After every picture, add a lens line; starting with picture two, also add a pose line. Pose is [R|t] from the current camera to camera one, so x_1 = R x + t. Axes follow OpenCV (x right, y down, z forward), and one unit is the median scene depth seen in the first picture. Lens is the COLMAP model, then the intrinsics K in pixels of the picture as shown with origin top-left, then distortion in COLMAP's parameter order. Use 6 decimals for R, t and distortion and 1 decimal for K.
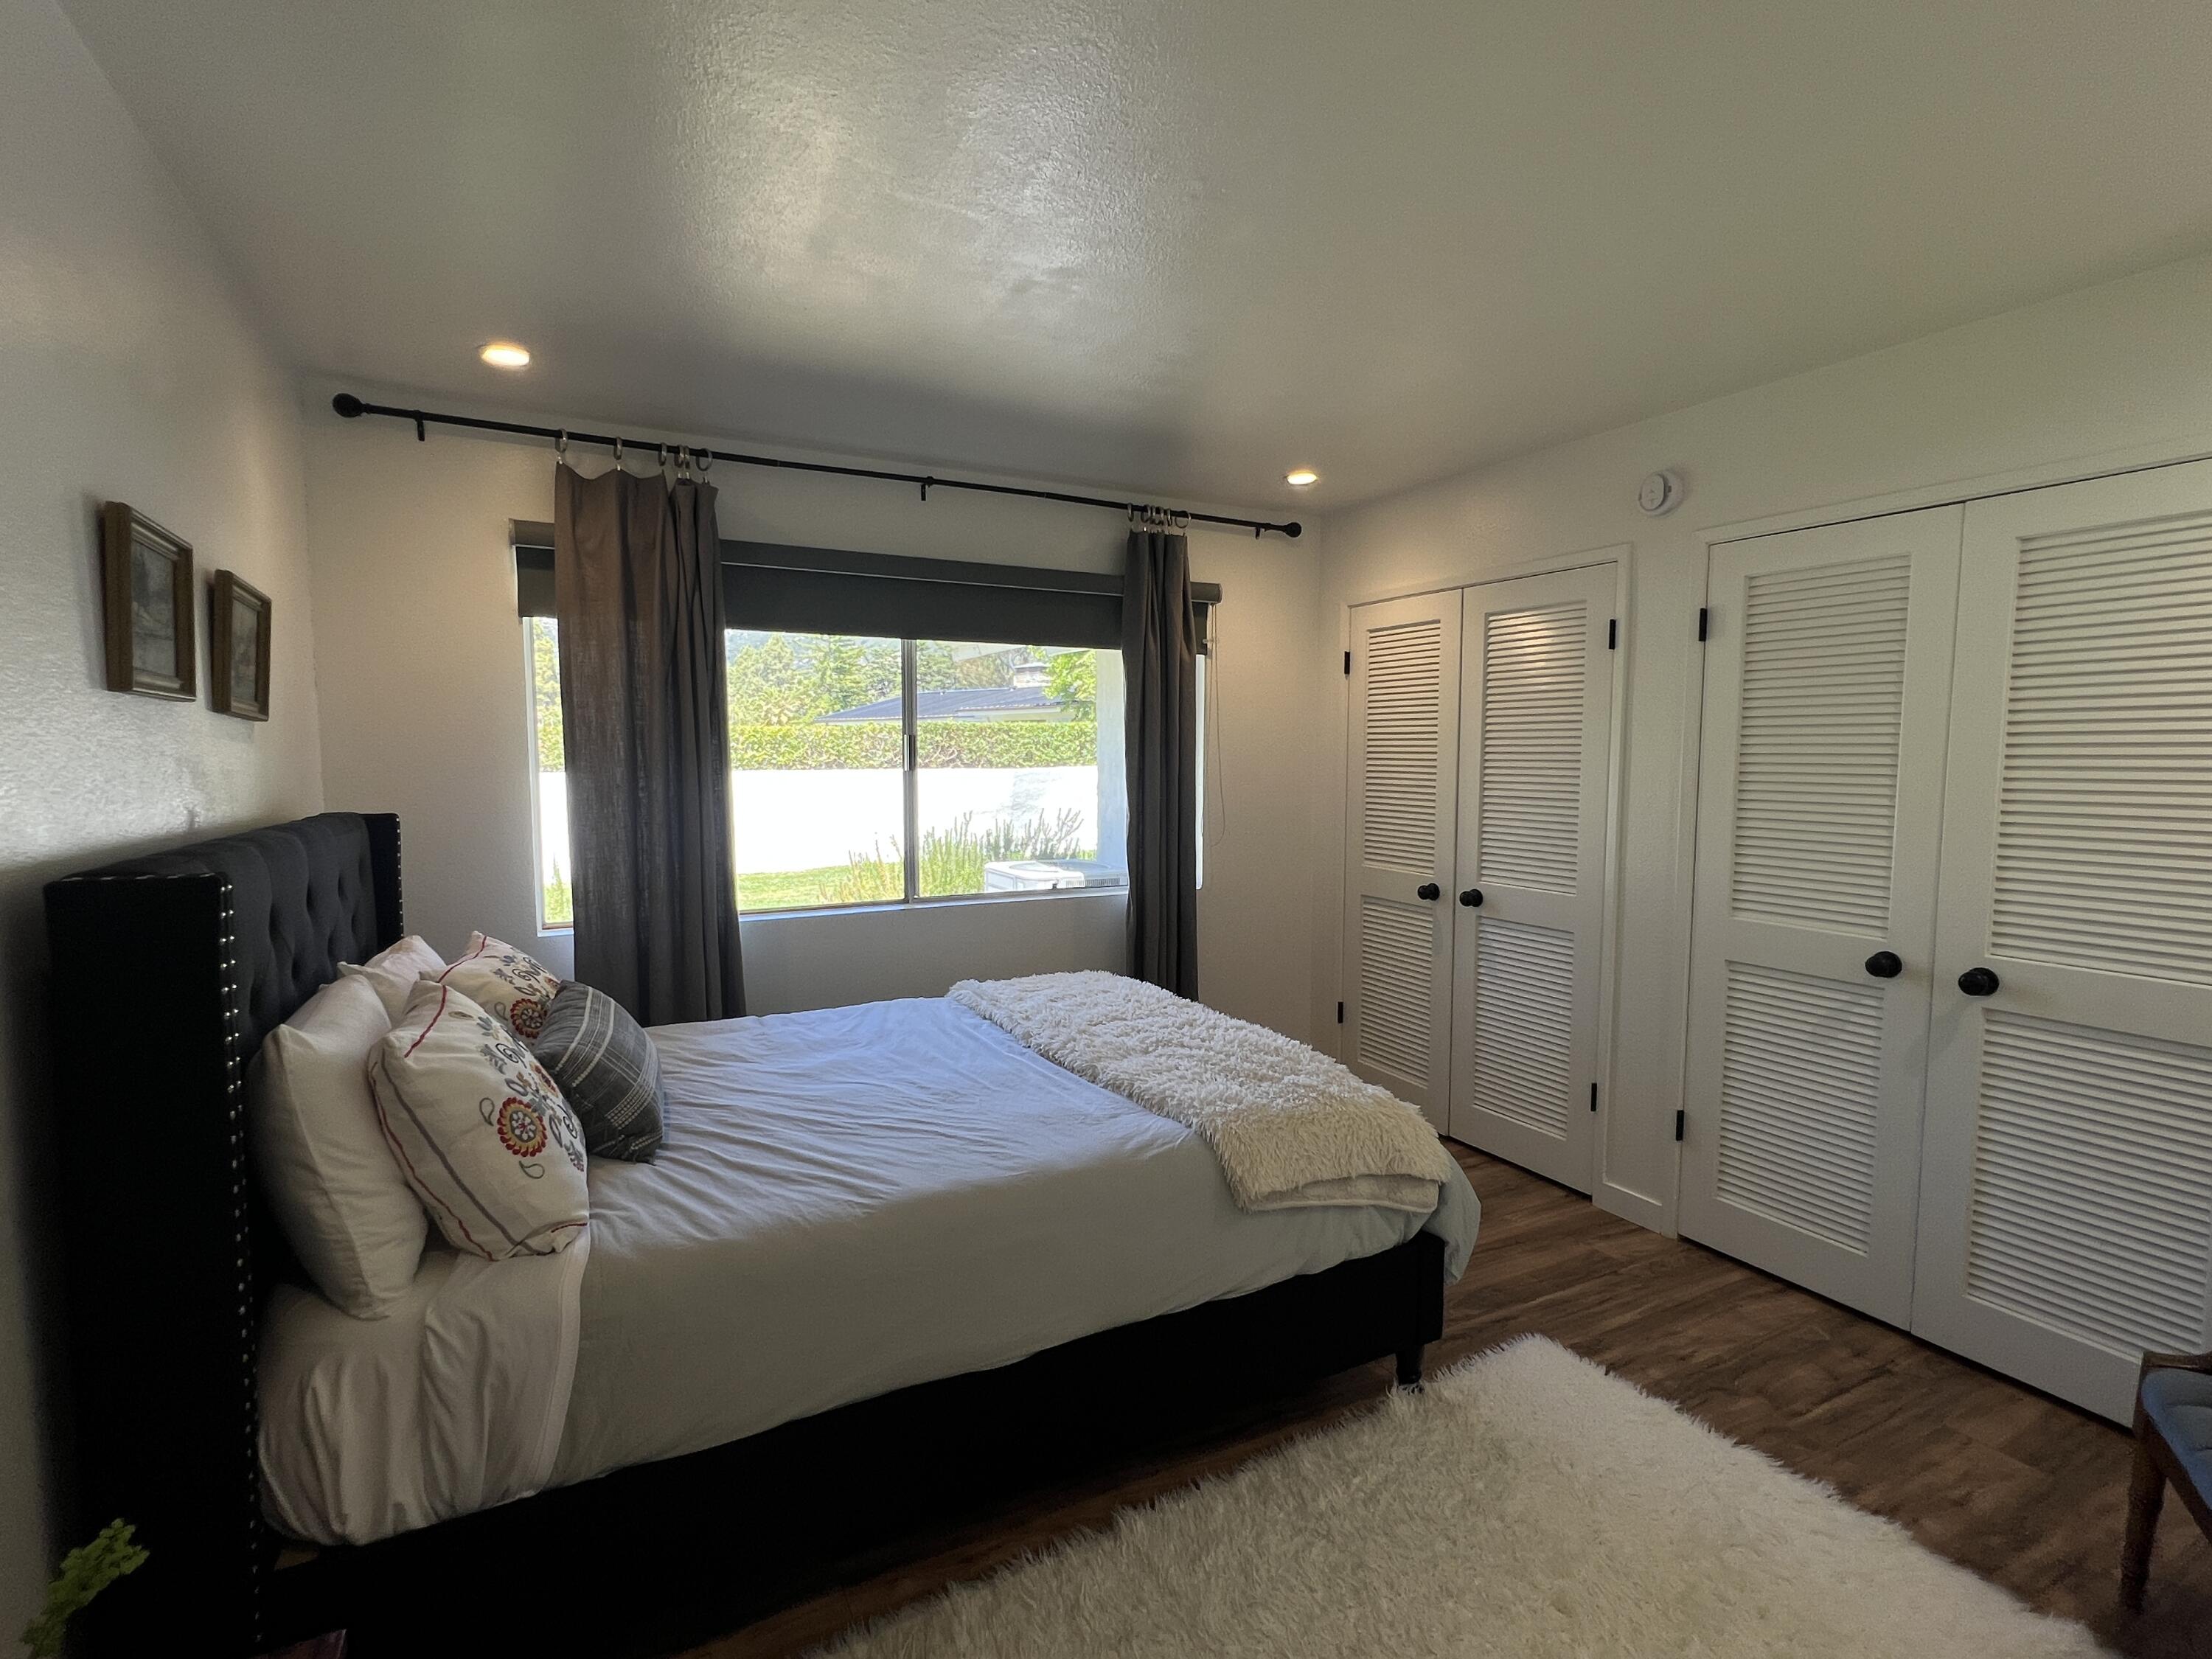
lens RADIAL K [[1069.2, 0, 1097.3], [0, 1069.2, 834.1], [0, 0, 1]] dist [0.000259, 0.000042]
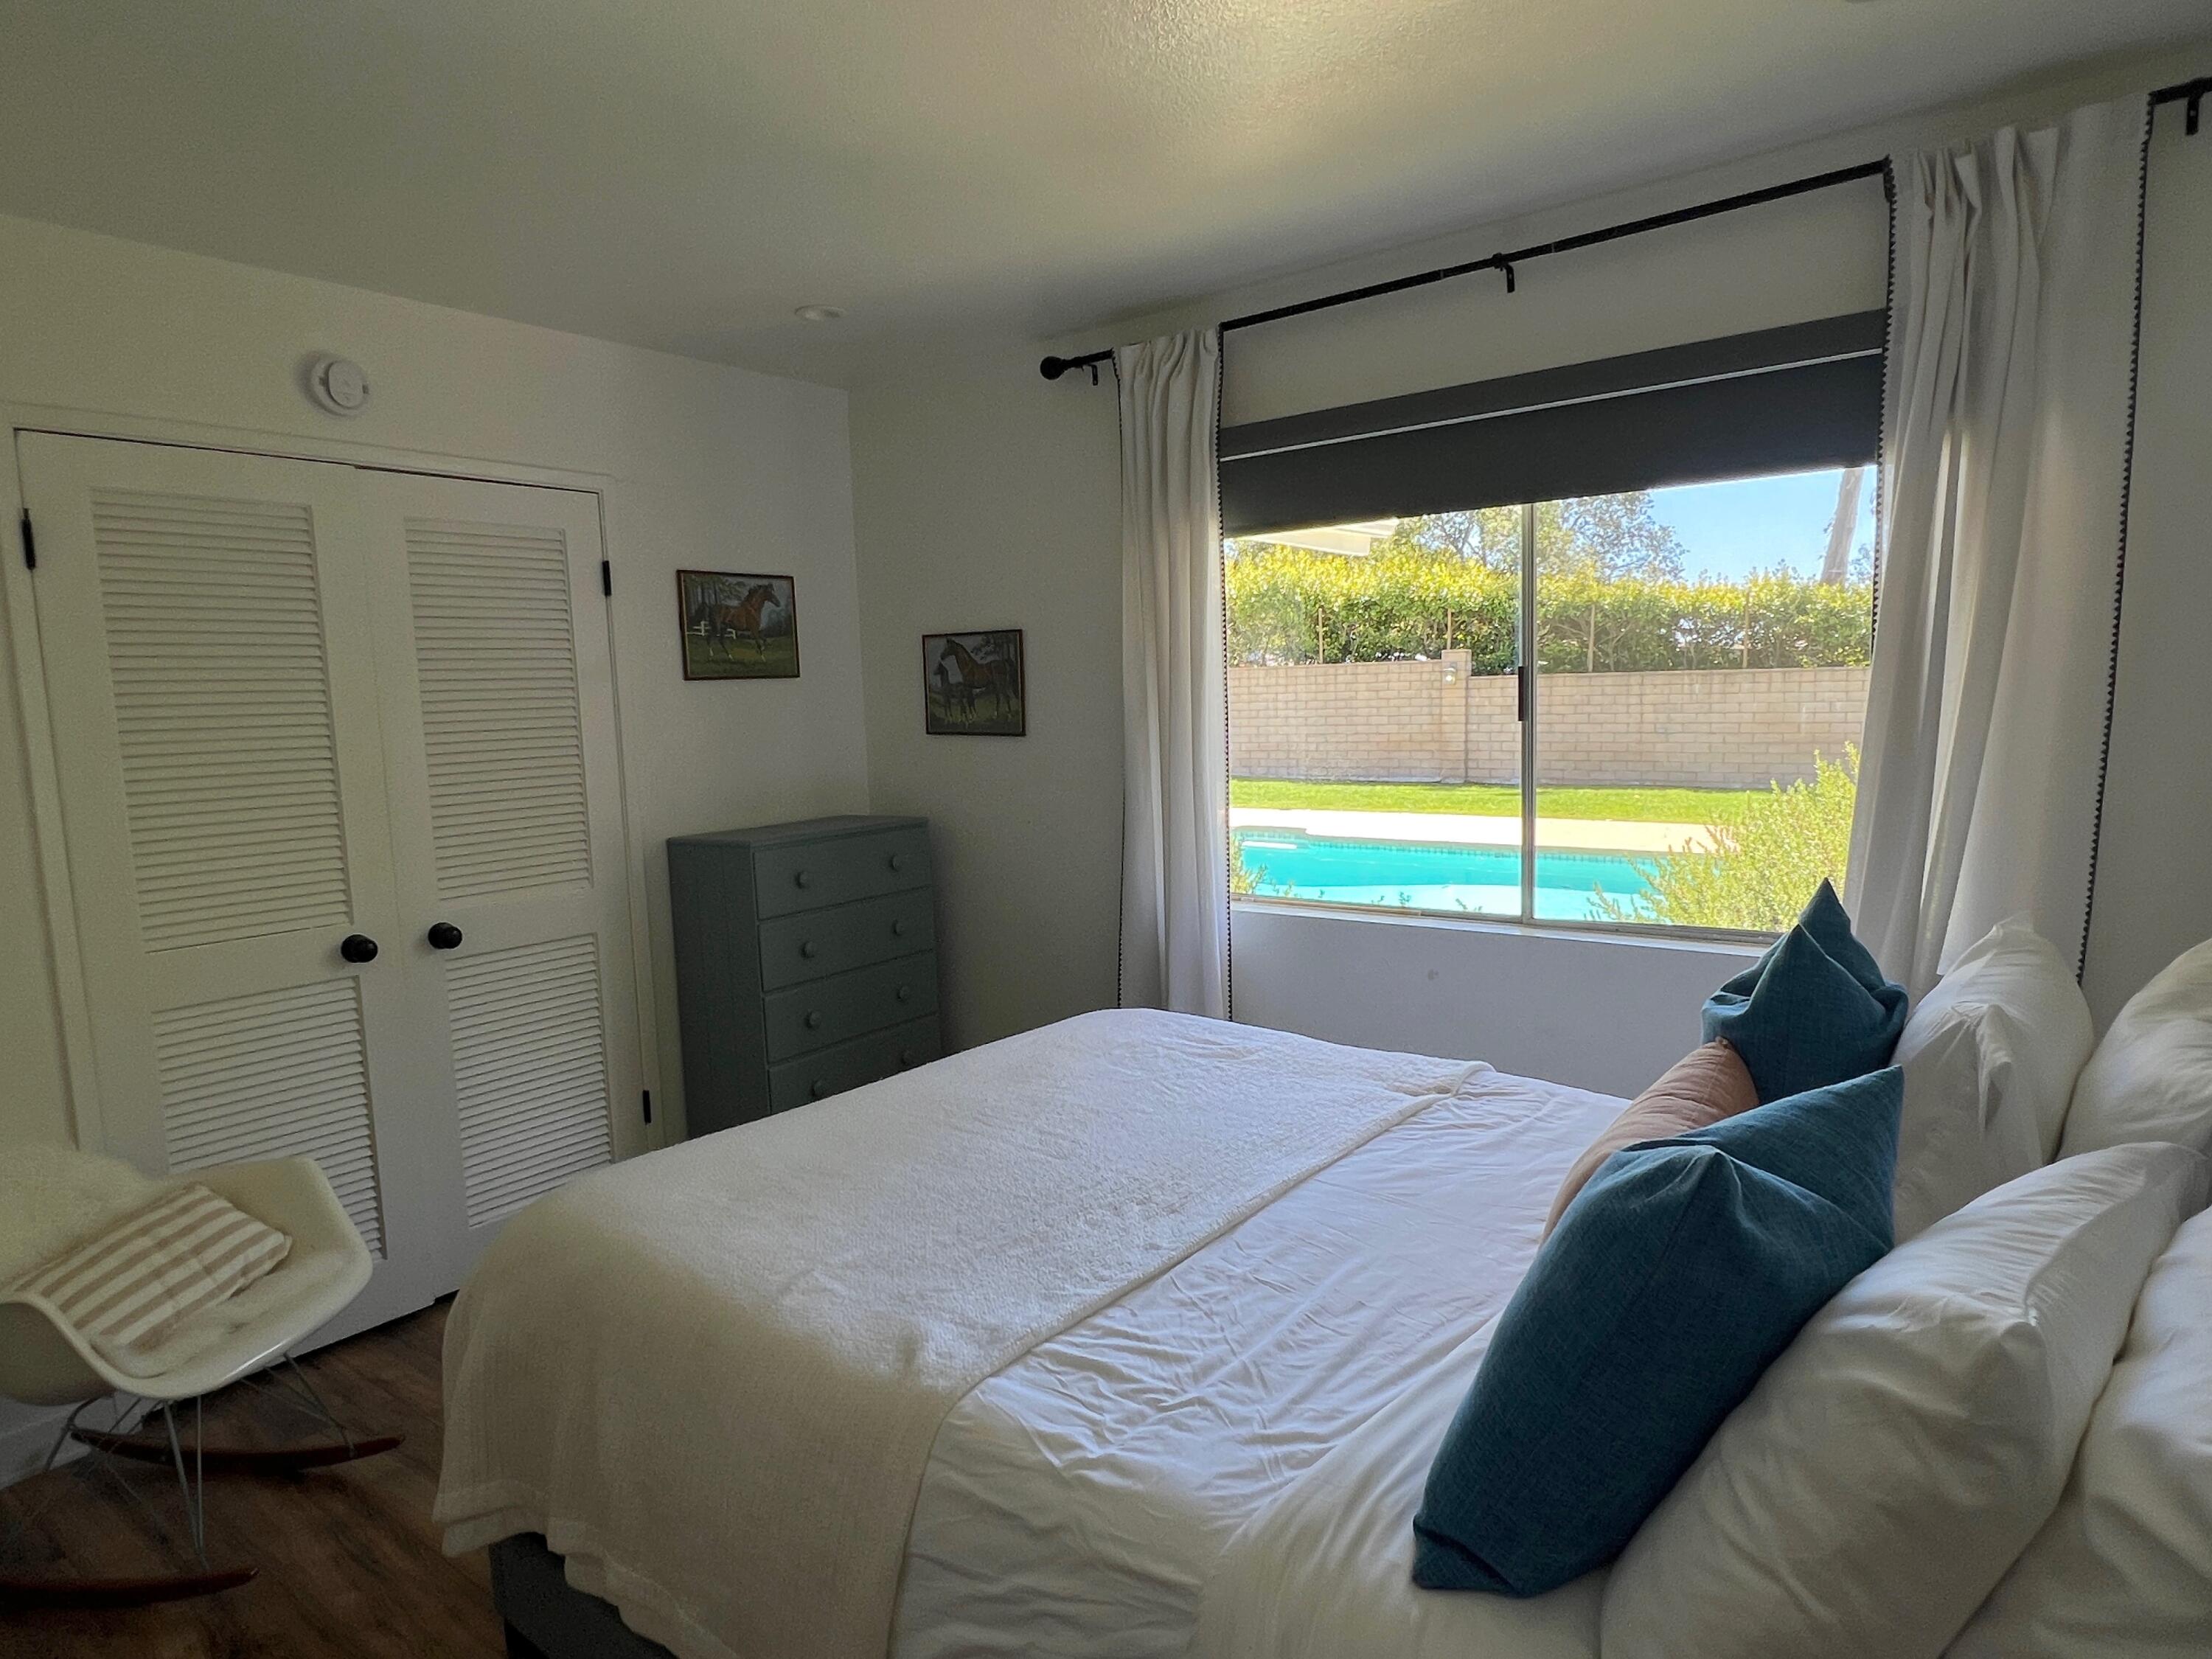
lens RADIAL K [[1300.6, 0, 1102.8], [0, 1300.6, 835.3], [0, 0, 1]] dist [0.001967, 0.000265]
pose [[-0.414866, -0.100529, 0.904312, -0.552357], [0.098008, 0.983158, 0.154256, -0.088160], [-0.904589, 0.152626, -0.398026, 0.897927]]
